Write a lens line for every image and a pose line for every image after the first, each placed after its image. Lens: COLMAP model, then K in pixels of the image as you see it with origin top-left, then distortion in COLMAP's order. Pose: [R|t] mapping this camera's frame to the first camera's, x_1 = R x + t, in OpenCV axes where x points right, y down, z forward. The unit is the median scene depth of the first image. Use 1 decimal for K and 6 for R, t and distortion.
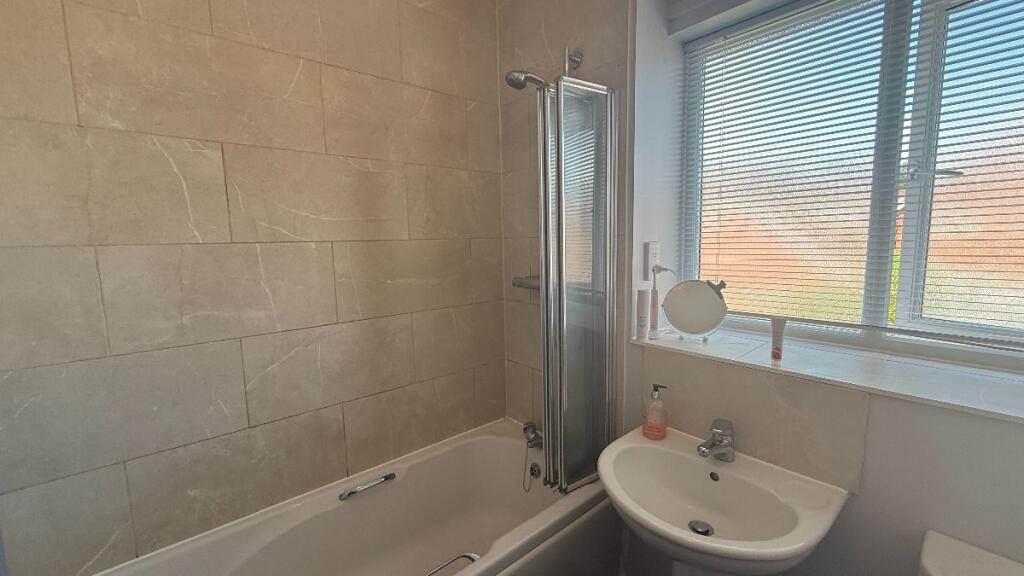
lens RADIAL K [[408.2, 0, 511.6], [0, 408.2, 284.7], [0, 0, 1]] dist [-0.001810, 0.000194]
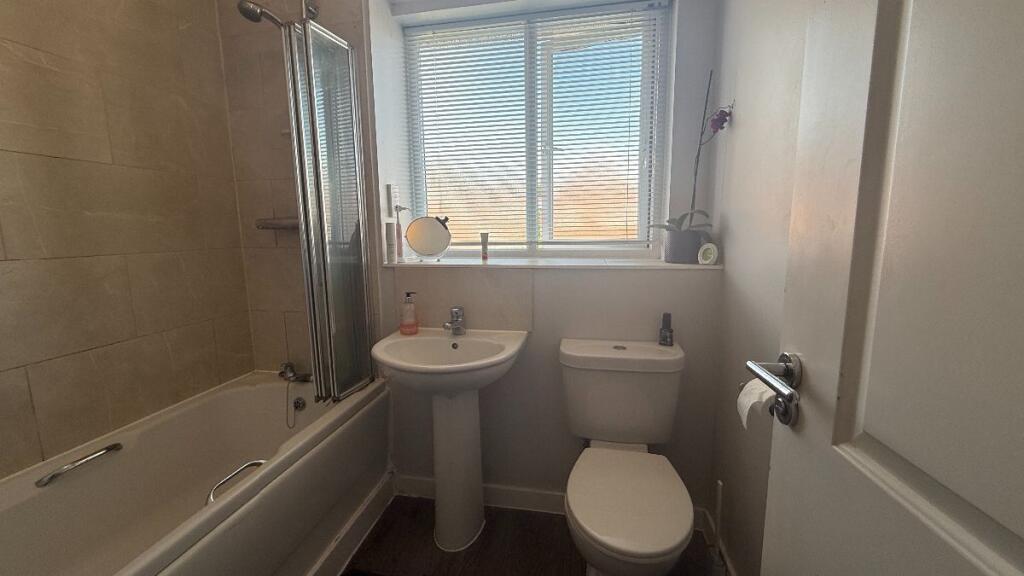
lens RADIAL K [[408.2, 0, 505.7], [0, 408.2, 292.4], [0, 0, 1]] dist [-0.001810, 0.000194]
pose [[0.783435, -0.082049, 0.616034, -0.172058], [0.066358, 0.996624, 0.048349, 0.180239], [-0.617921, 0.003001, 0.786234, -0.170477]]
